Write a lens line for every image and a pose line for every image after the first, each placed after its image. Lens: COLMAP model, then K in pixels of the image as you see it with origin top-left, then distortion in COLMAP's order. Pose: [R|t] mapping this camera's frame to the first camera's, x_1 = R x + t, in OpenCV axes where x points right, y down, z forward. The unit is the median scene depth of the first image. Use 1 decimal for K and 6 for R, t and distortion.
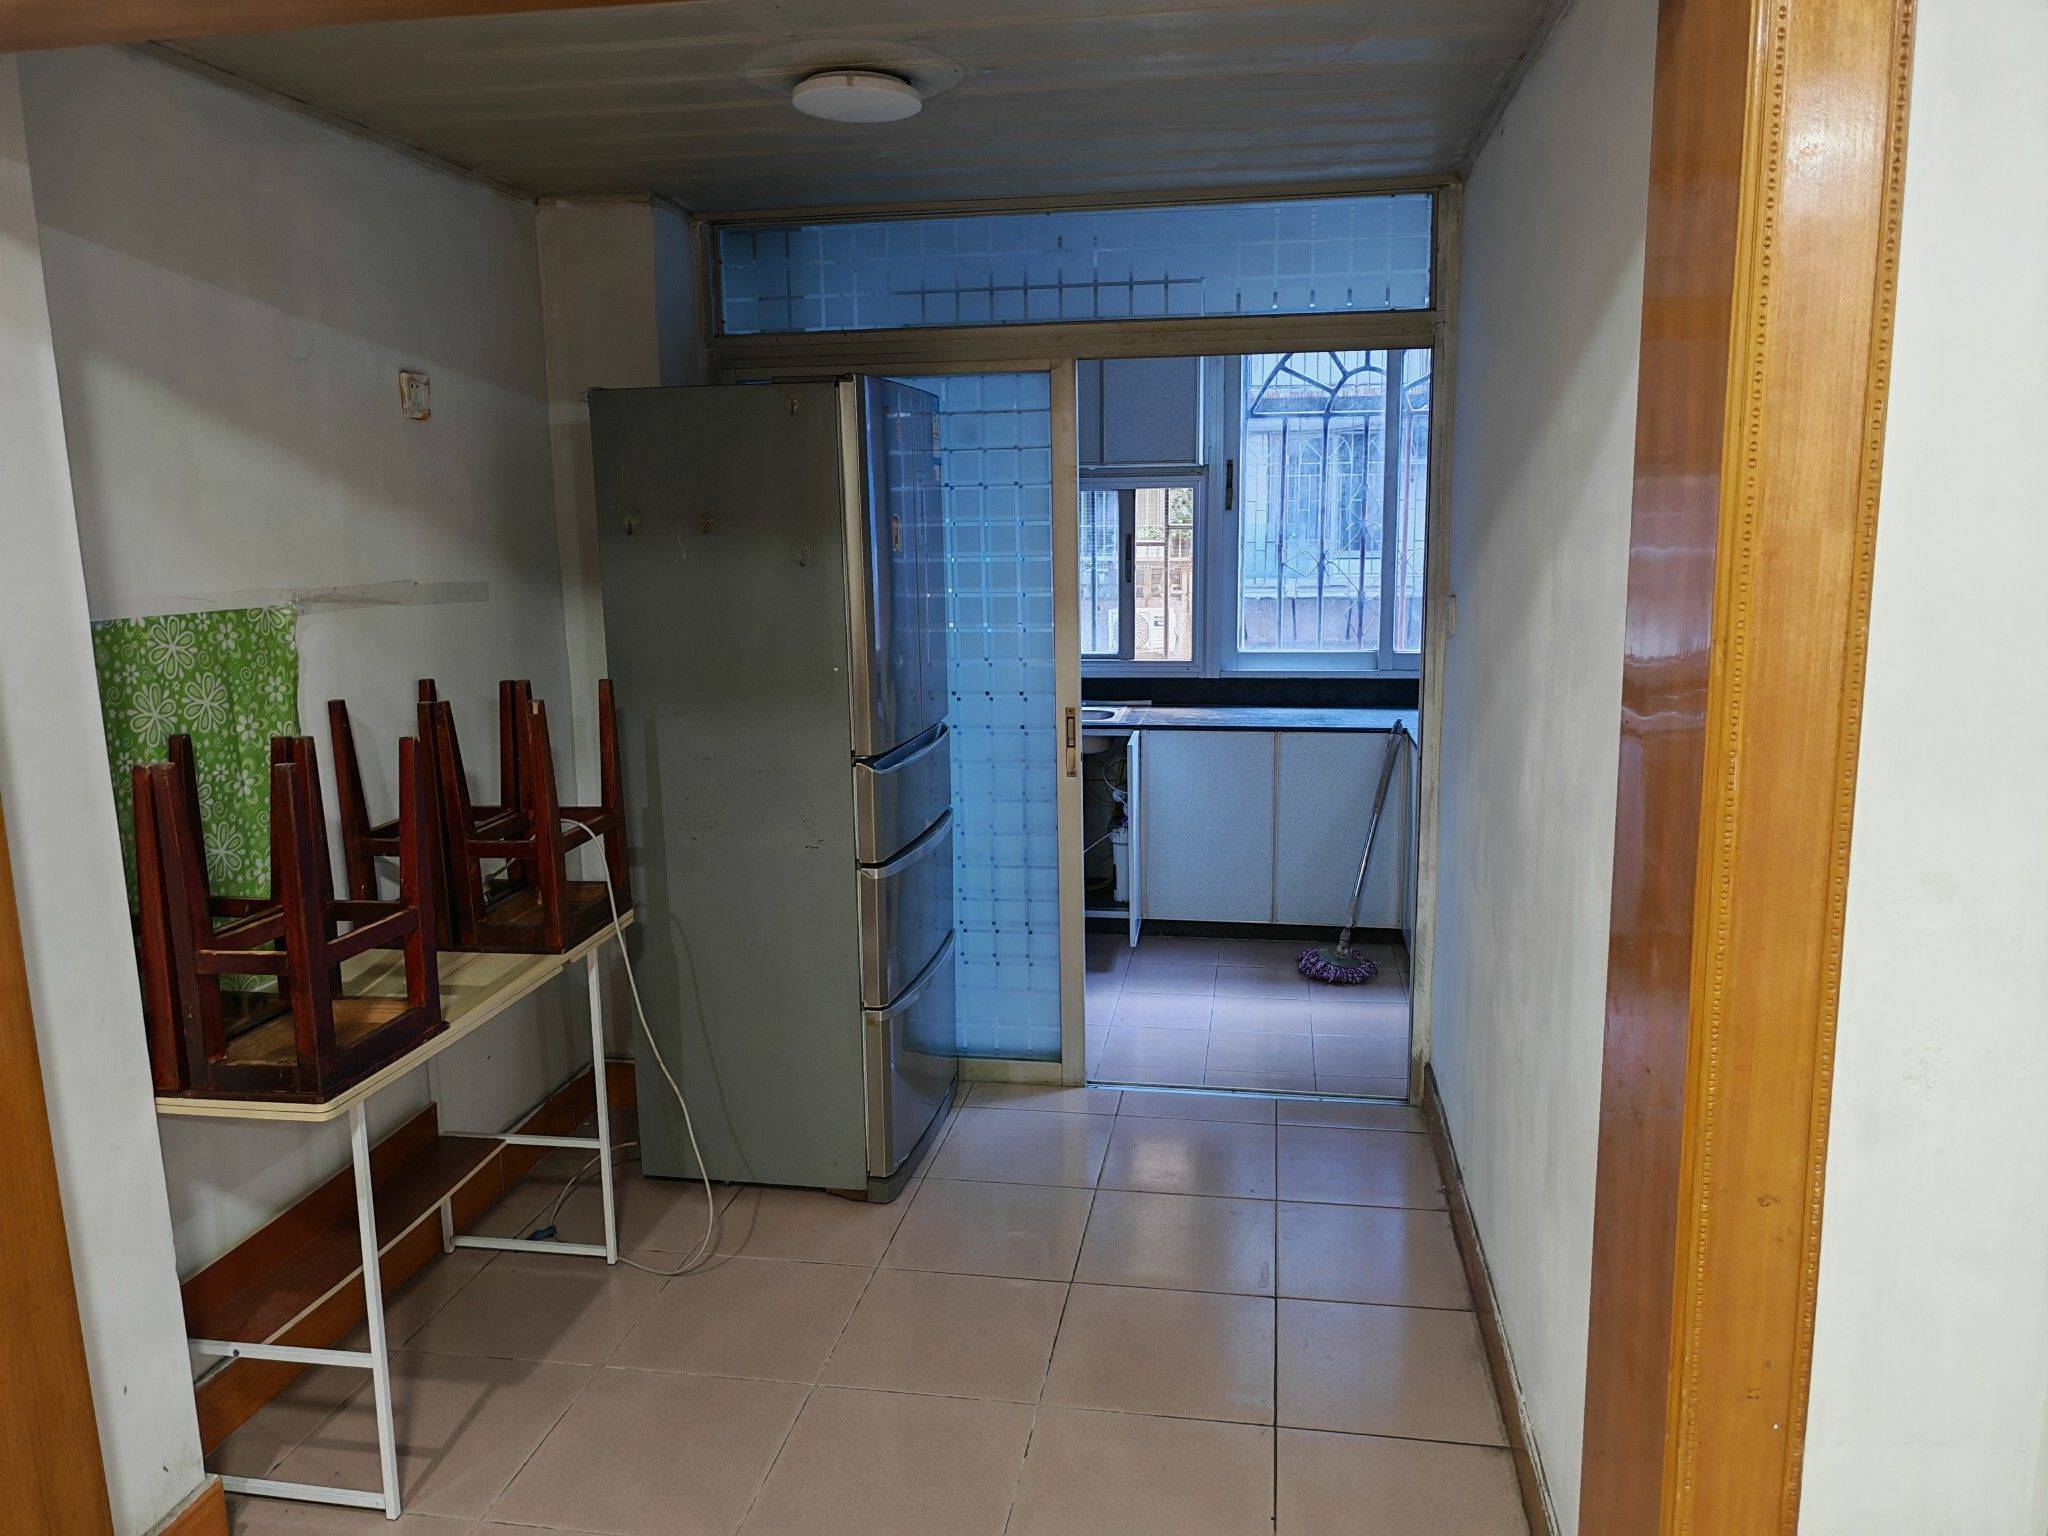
lens RADIAL K [[1423.4, 0, 1023.3], [0, 1423.4, 776.8], [0, 0, 1]] dist [0.005305, -0.004421]
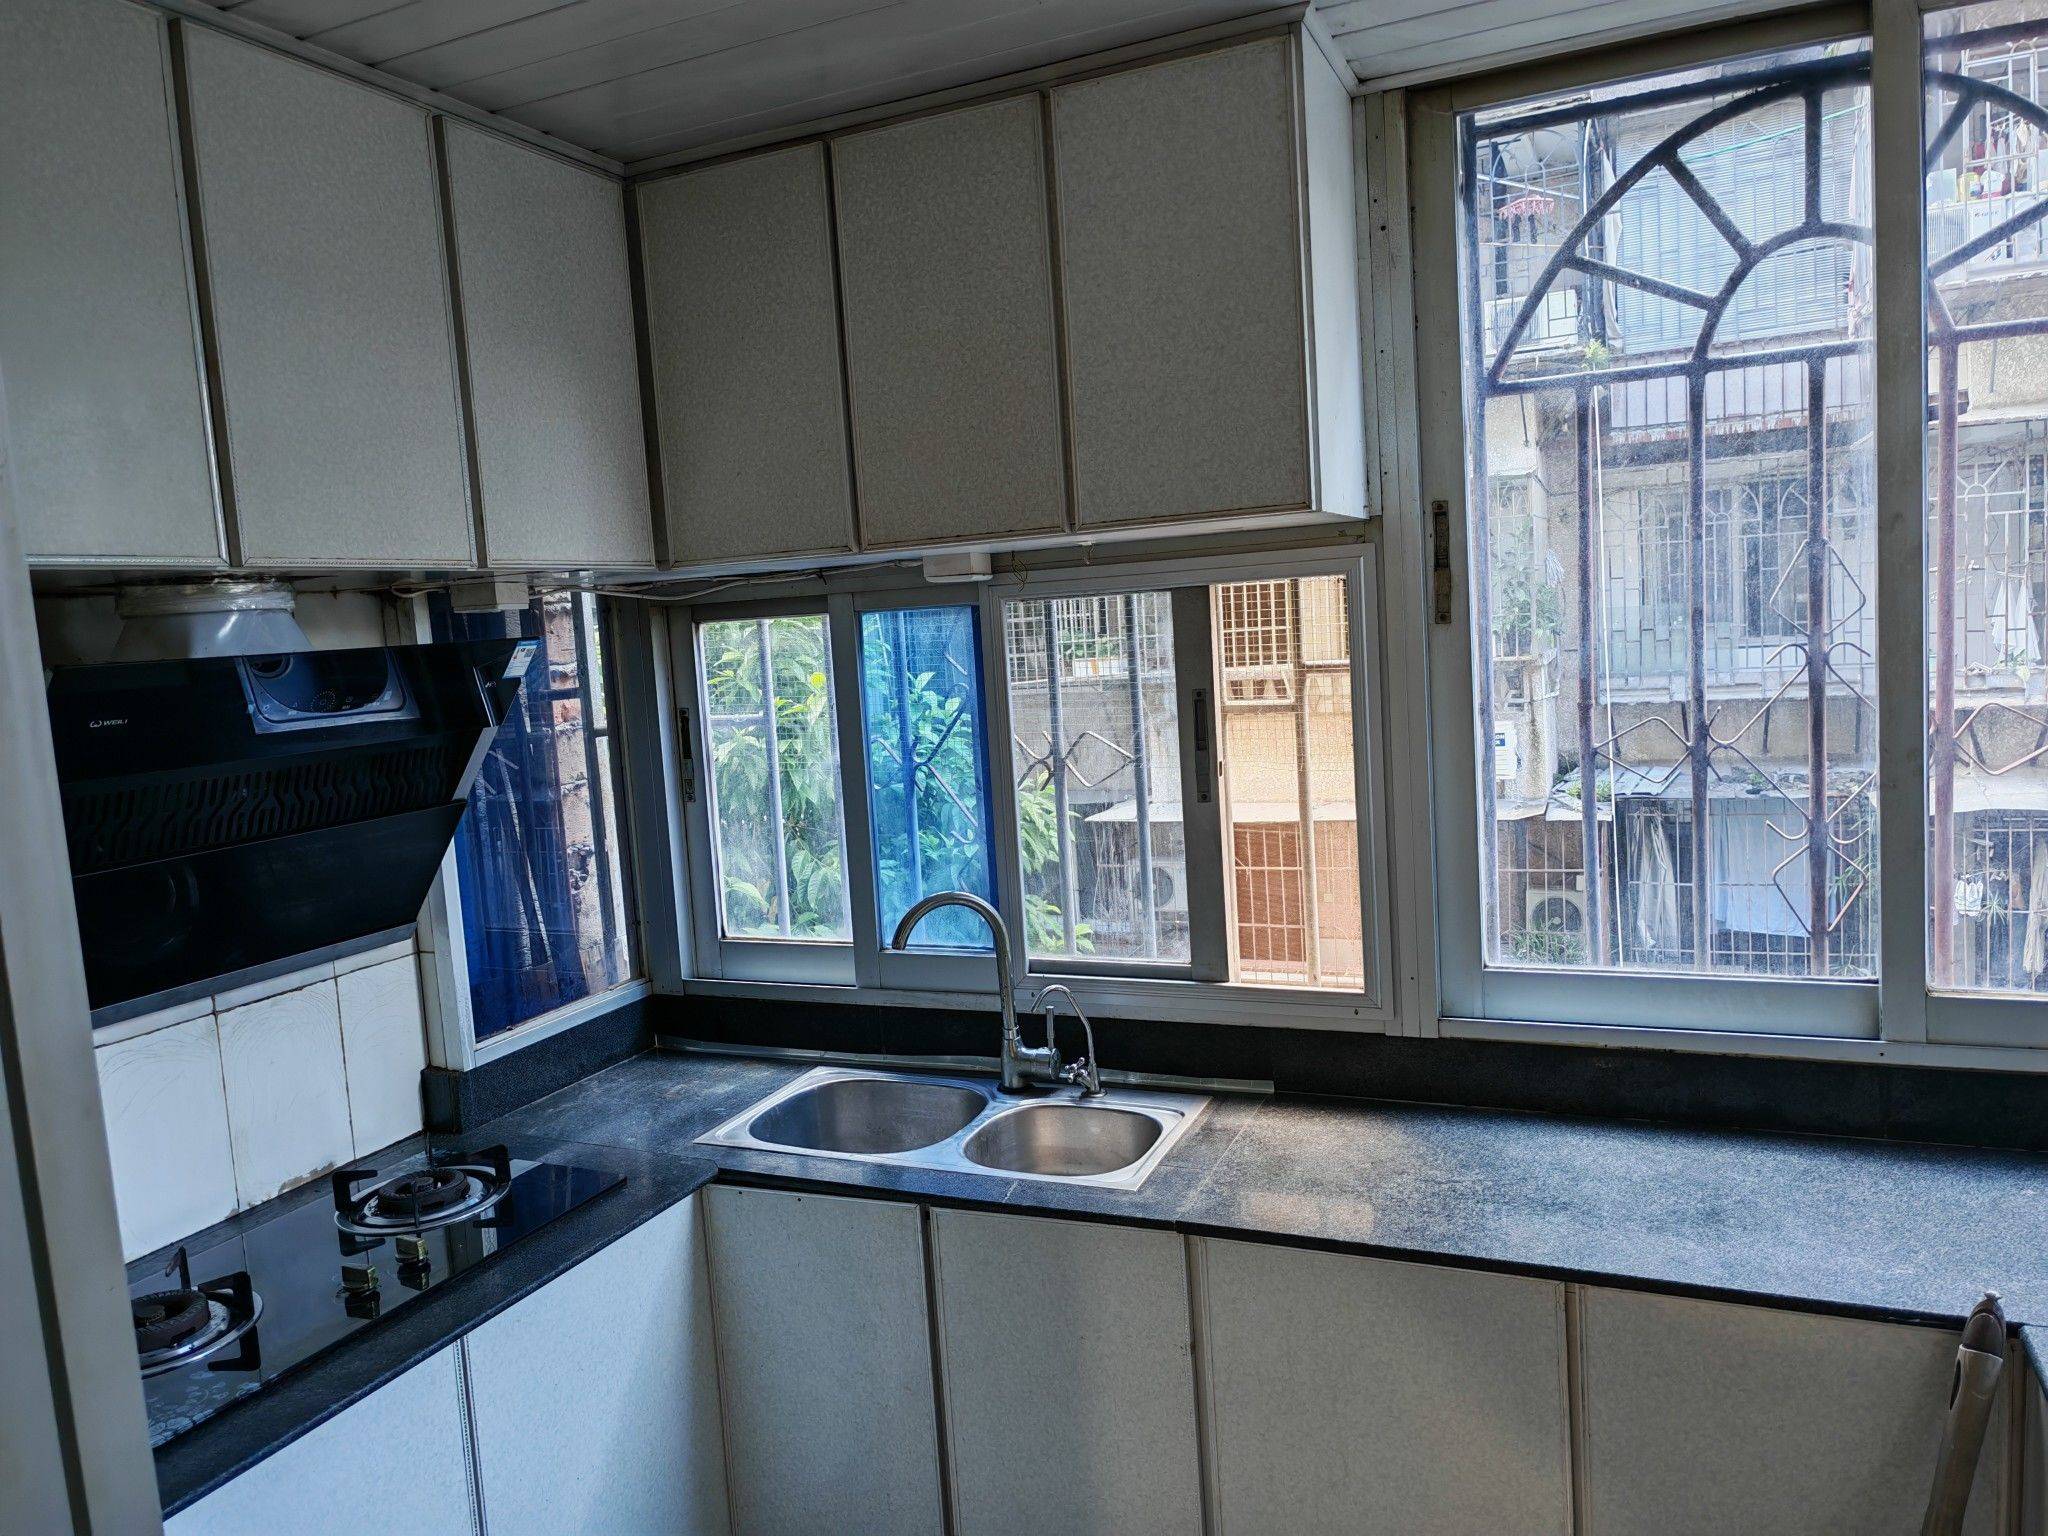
lens RADIAL K [[1423.4, 0, 1016.1], [0, 1423.4, 752.3], [0, 0, 1]] dist [0.005305, -0.004421]
pose [[0.967086, -0.021433, -0.253547, 0.130637], [0.000313, 0.996546, -0.083048, -0.119787], [0.254451, 0.080235, 0.963751, 0.592531]]
